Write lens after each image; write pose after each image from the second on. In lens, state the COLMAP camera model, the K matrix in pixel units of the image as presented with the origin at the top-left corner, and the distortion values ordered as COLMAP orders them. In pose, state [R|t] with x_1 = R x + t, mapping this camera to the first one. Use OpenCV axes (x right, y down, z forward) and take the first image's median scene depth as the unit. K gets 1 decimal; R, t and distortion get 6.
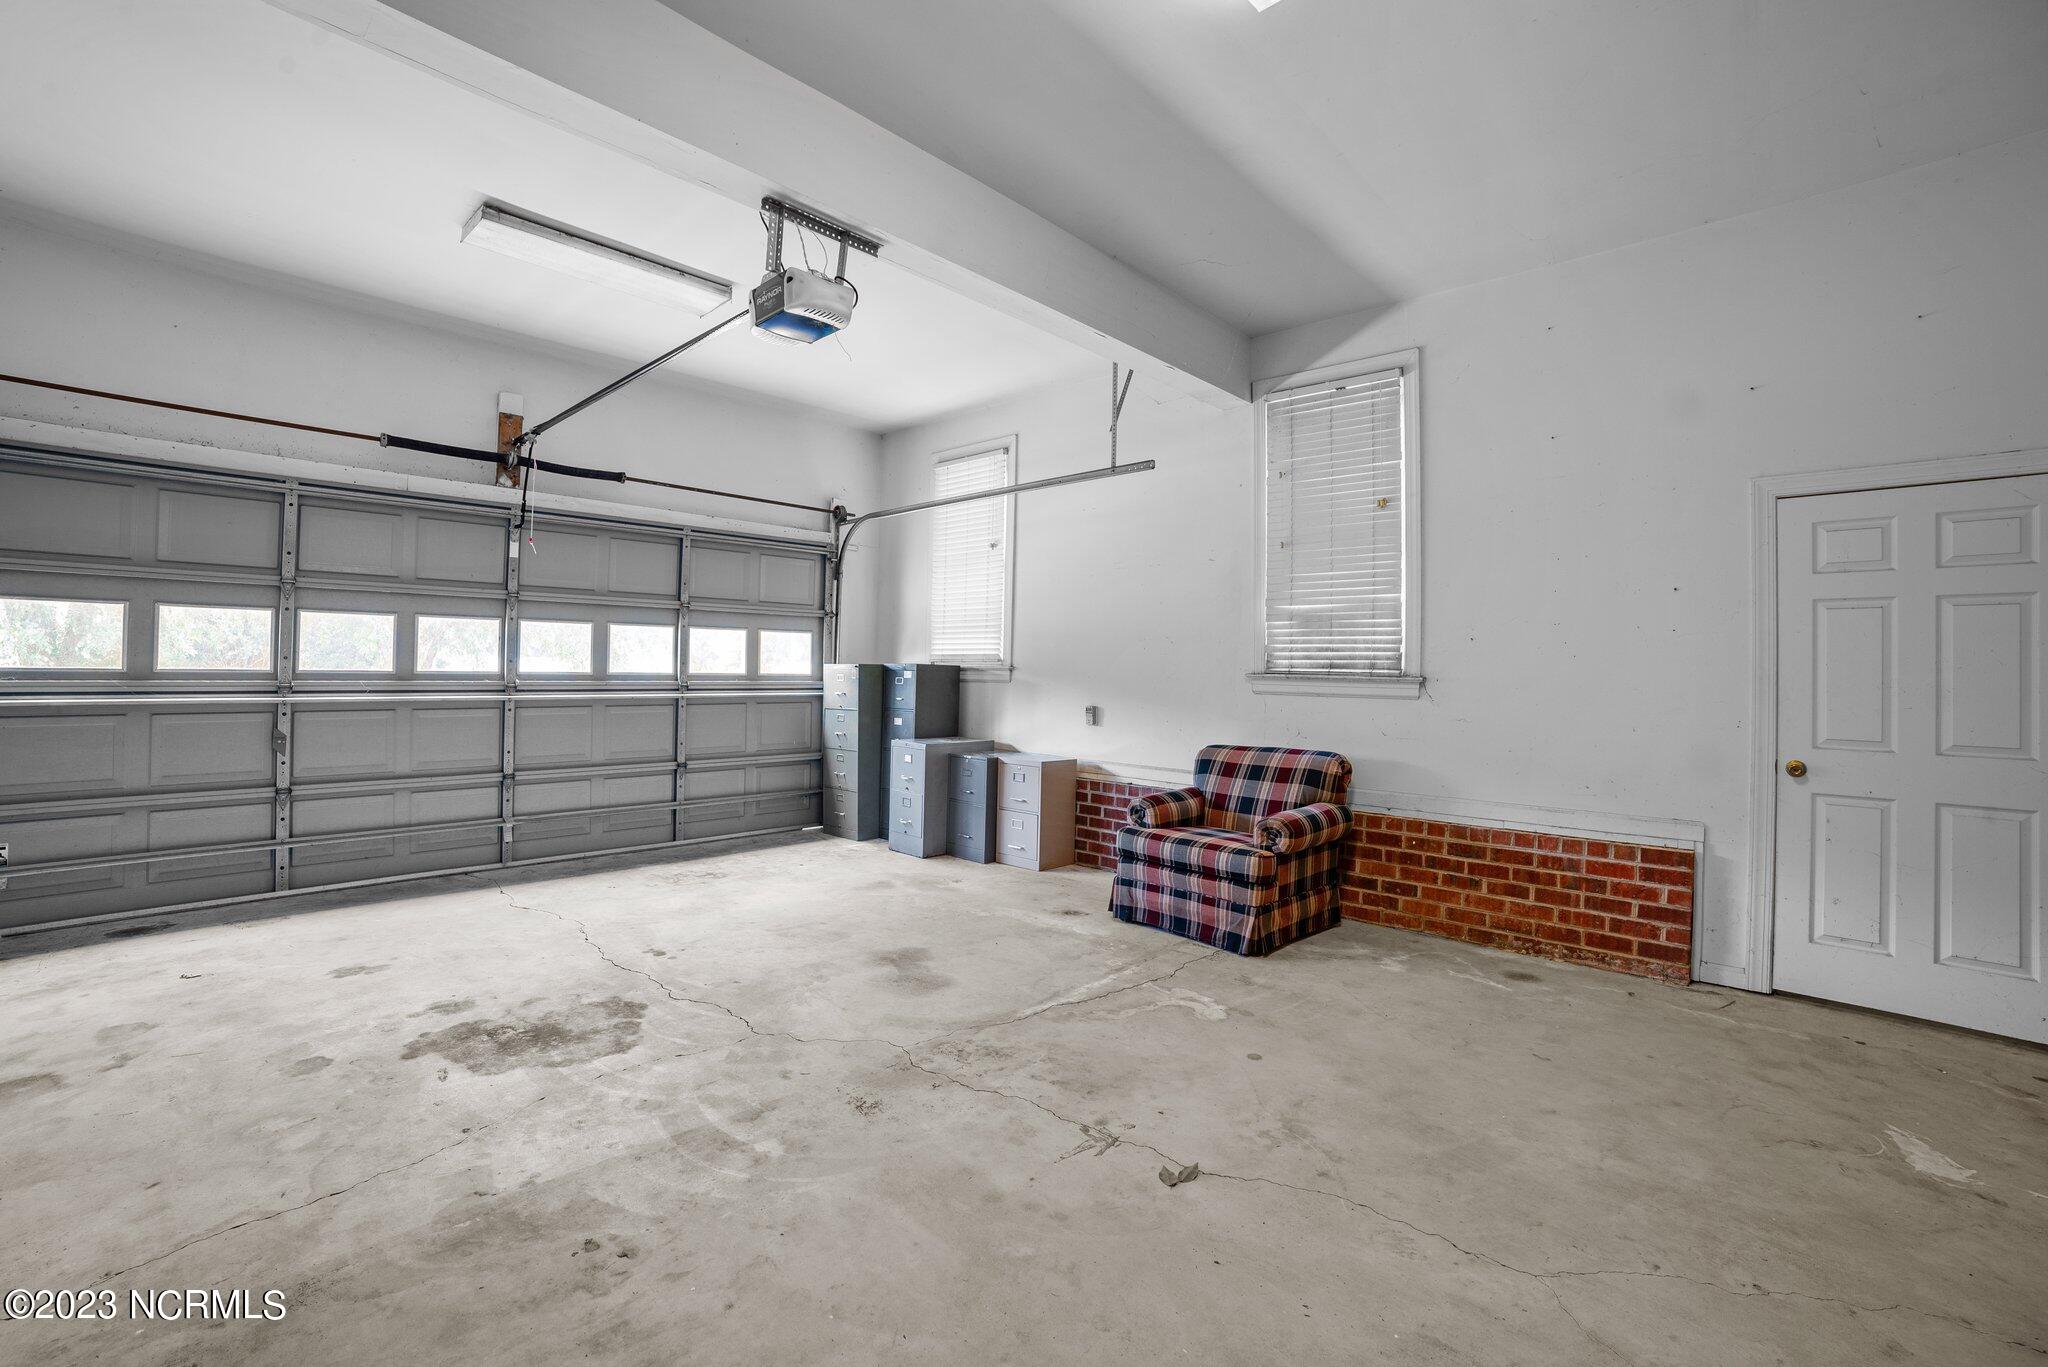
lens RADIAL K [[842.4, 0, 1022.5], [0, 842.4, 677.8], [0, 0, 1]] dist [-0.044701, 0.022021]
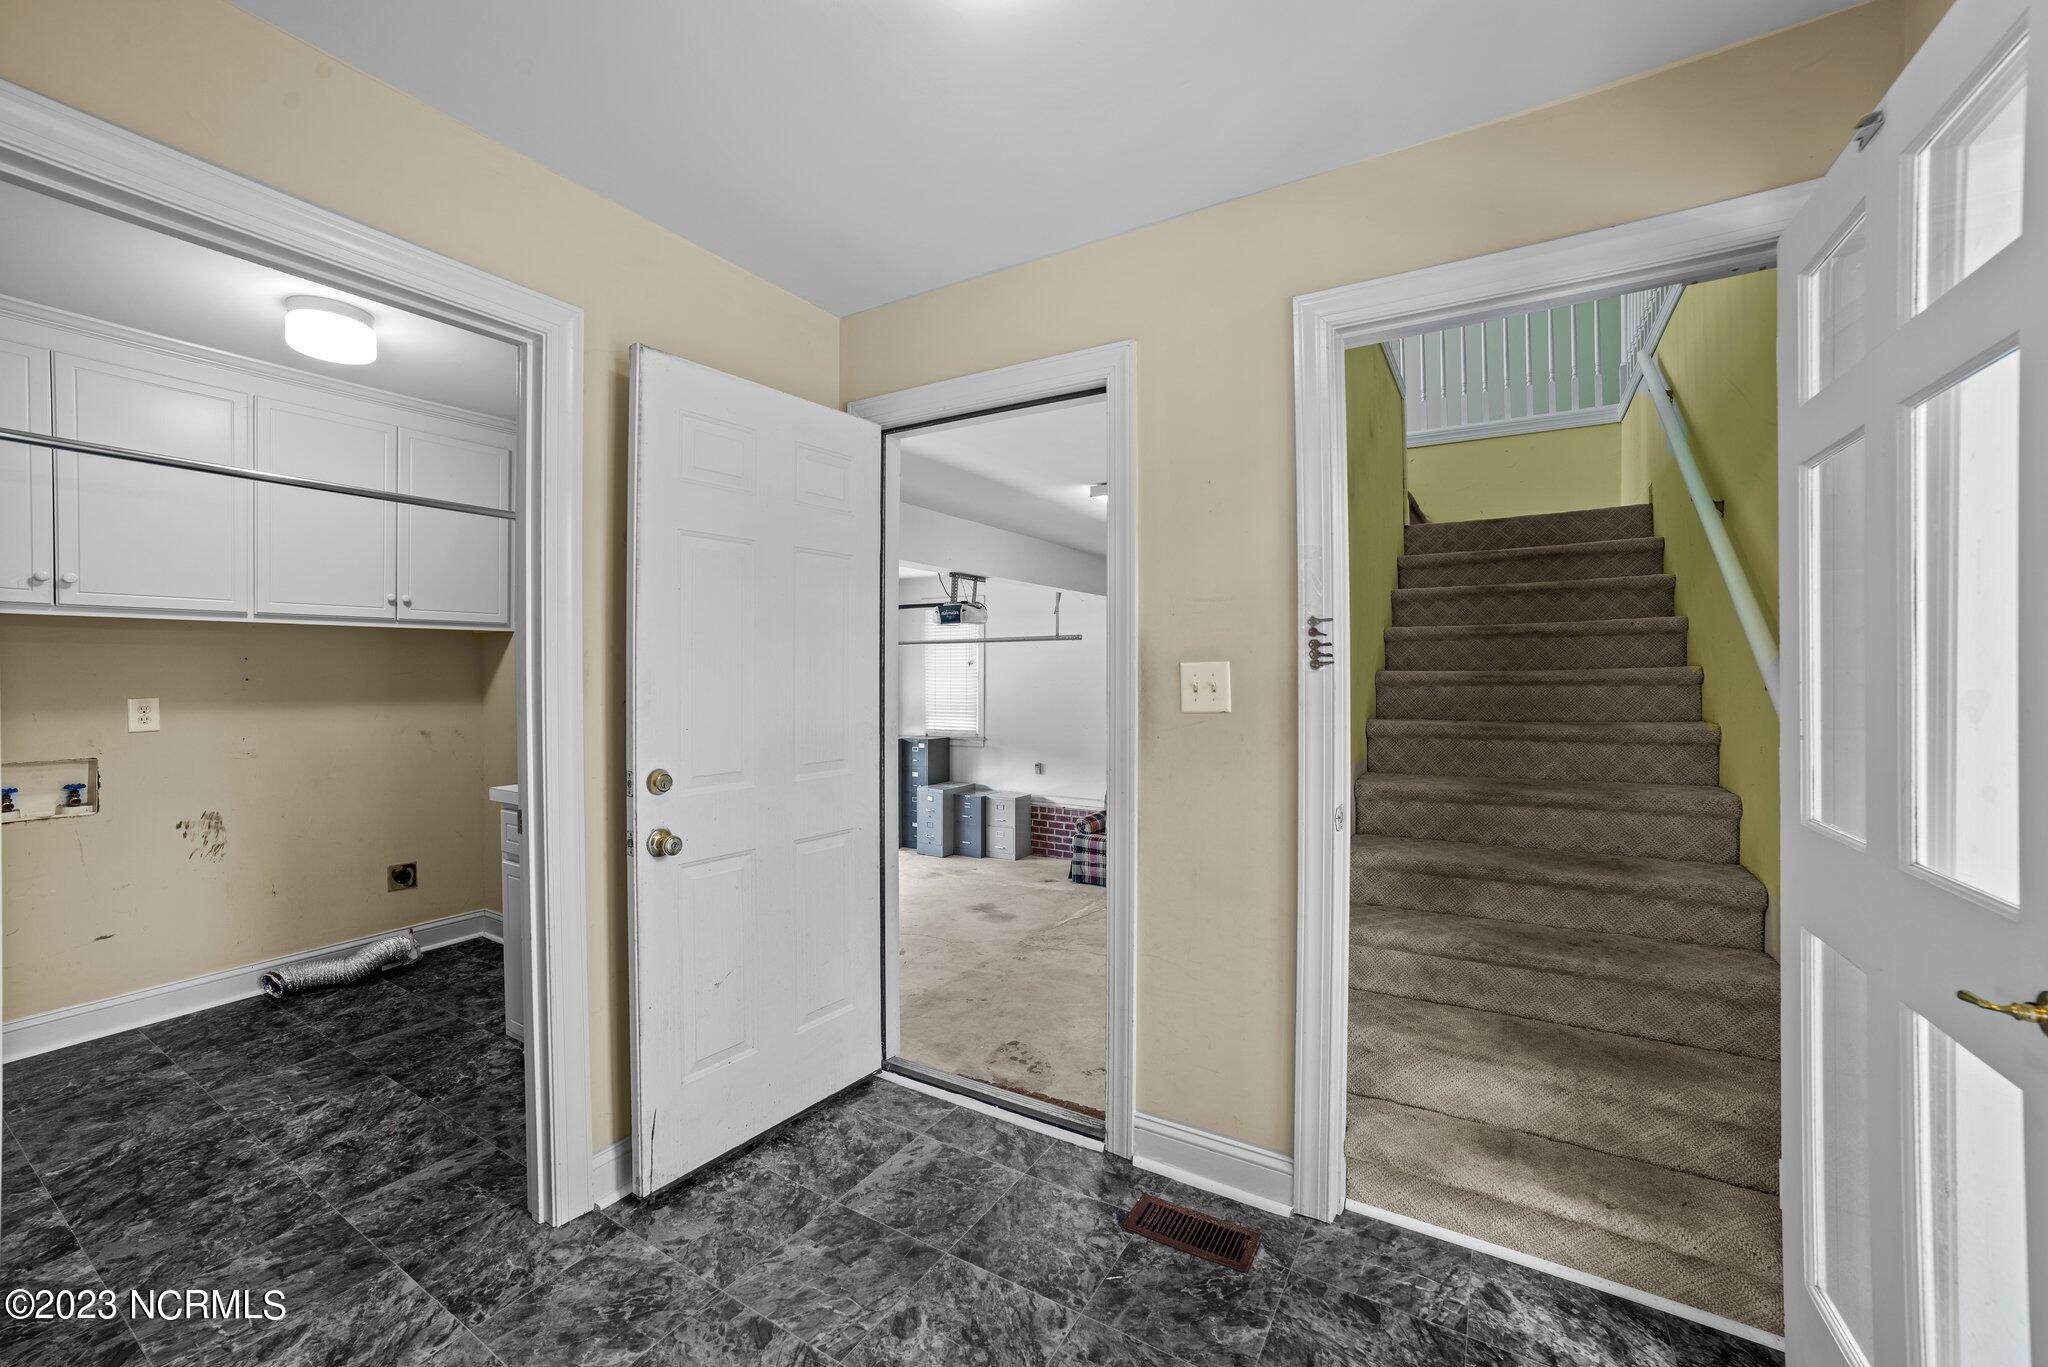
lens RADIAL K [[810.2, 0, 1032.4], [0, 810.2, 668.3], [0, 0, 1]] dist [-0.056586, 0.018848]
pose [[0.970553, -0.015249, 0.240404, -0.345732], [0.015600, 0.999878, 0.000443, -0.171732], [-0.240382, 0.003321, 0.970673, -0.649318]]
